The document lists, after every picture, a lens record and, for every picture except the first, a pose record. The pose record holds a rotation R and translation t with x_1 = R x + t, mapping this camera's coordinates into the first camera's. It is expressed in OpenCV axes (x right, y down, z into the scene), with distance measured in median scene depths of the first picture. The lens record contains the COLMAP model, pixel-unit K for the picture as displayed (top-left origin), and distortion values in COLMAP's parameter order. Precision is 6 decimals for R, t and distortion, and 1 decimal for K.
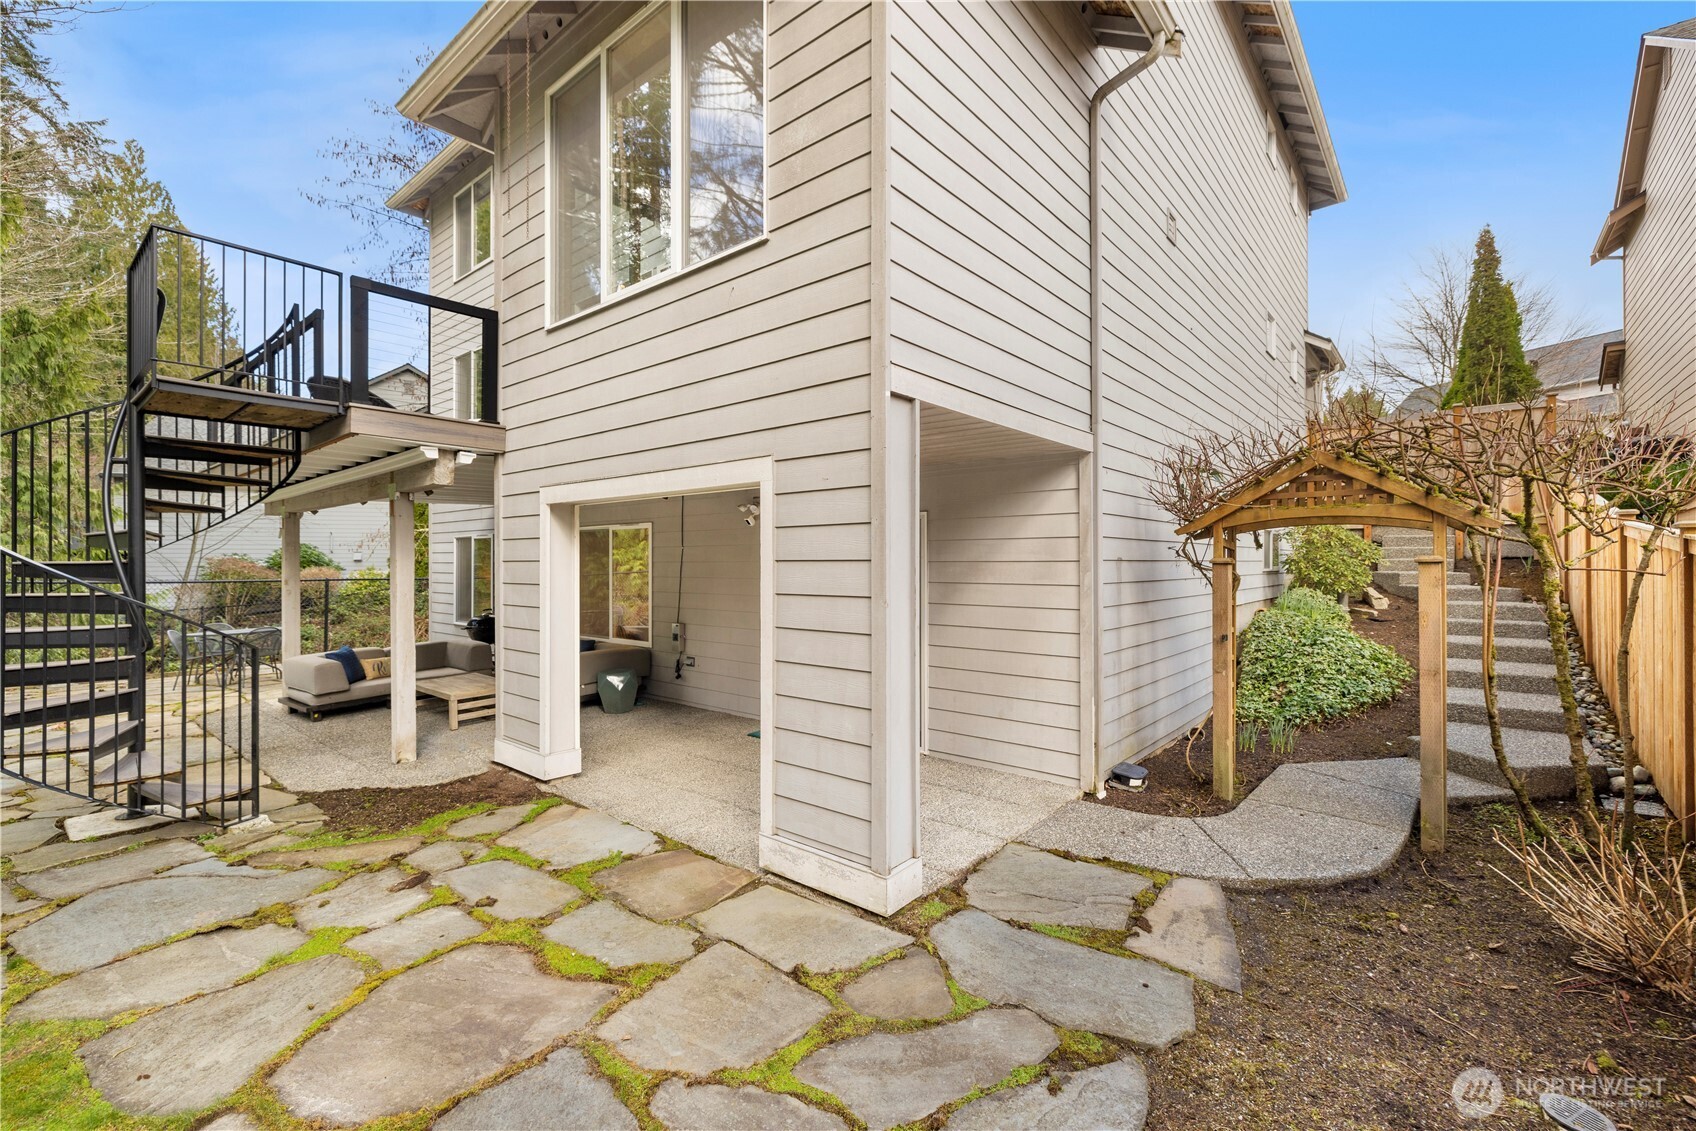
lens RADIAL K [[728.6, 0, 848.5], [0, 728.6, 562.6], [0, 0, 1]] dist [0.001692, -0.000029]
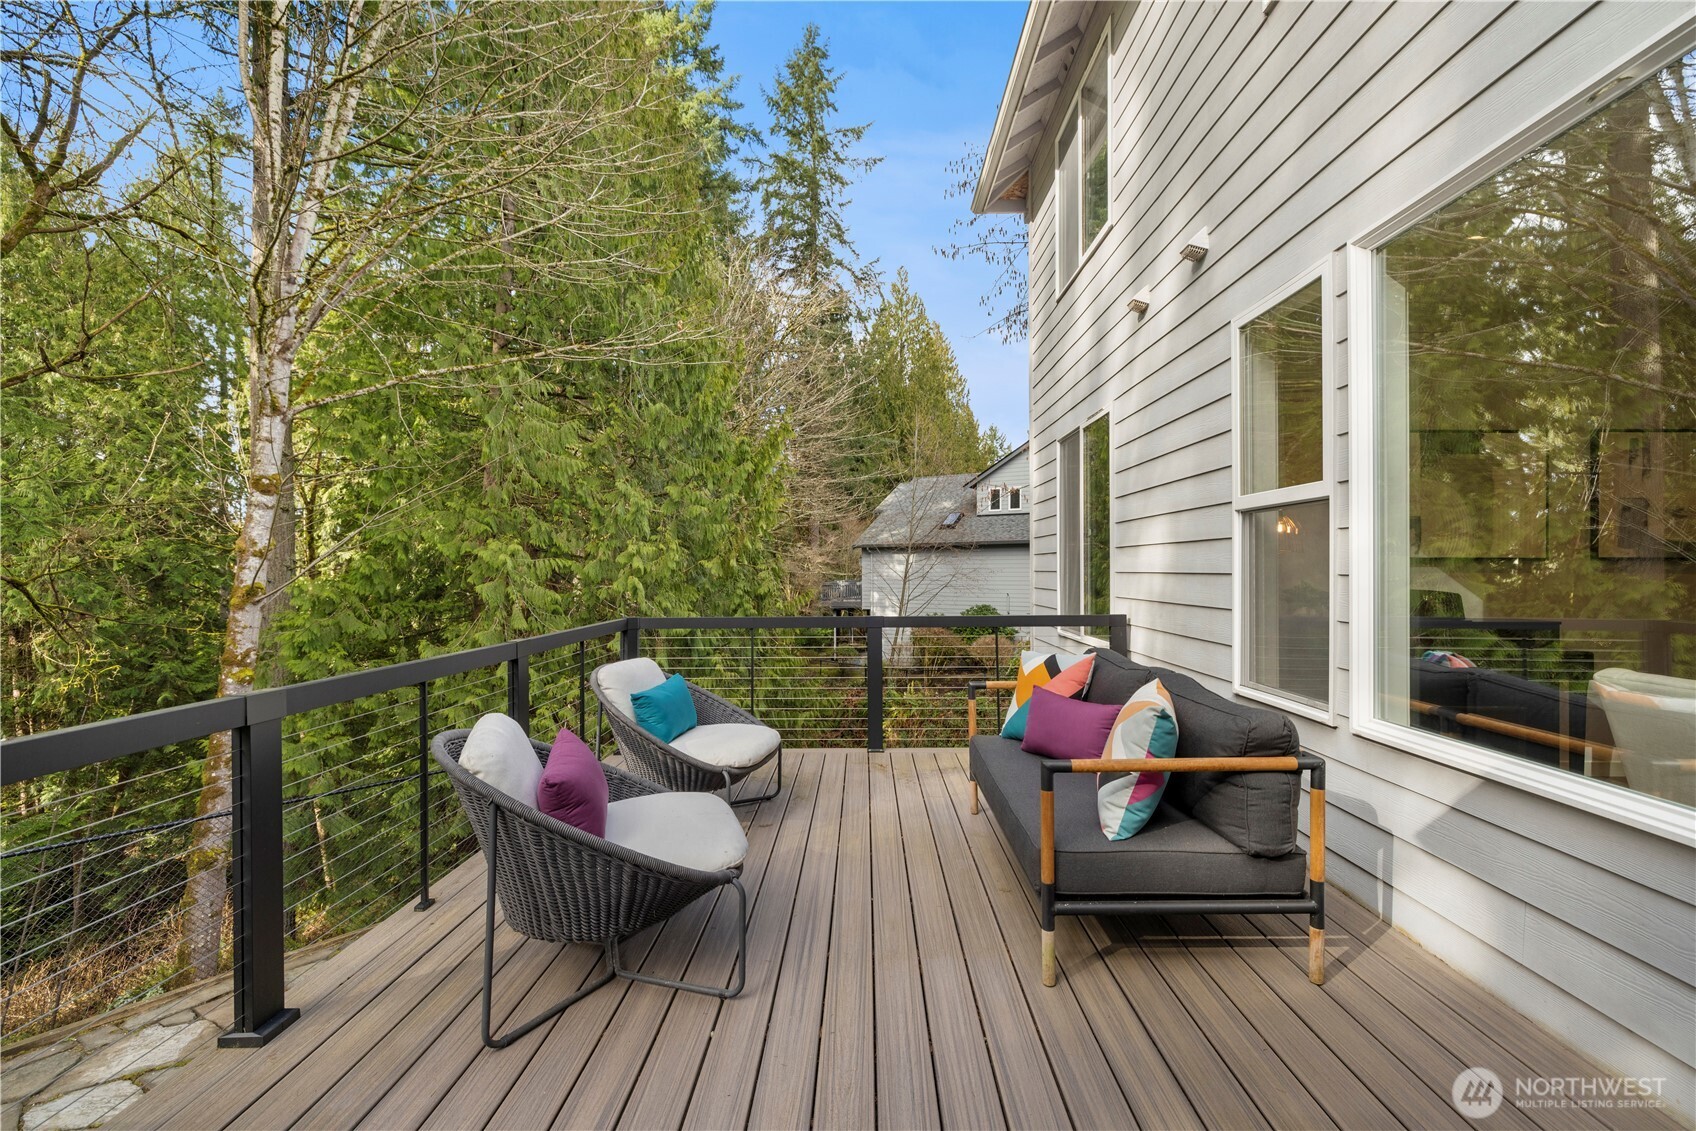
lens RADIAL K [[728.6, 0, 849.1], [0, 728.6, 569.9], [0, 0, 1]] dist [0.001692, -0.000029]
pose [[0.633899, -0.004815, -0.773401, -0.063280], [0.002684, 0.999988, -0.004026, -0.052173], [0.773411, 0.000476, 0.633905, 0.153468]]
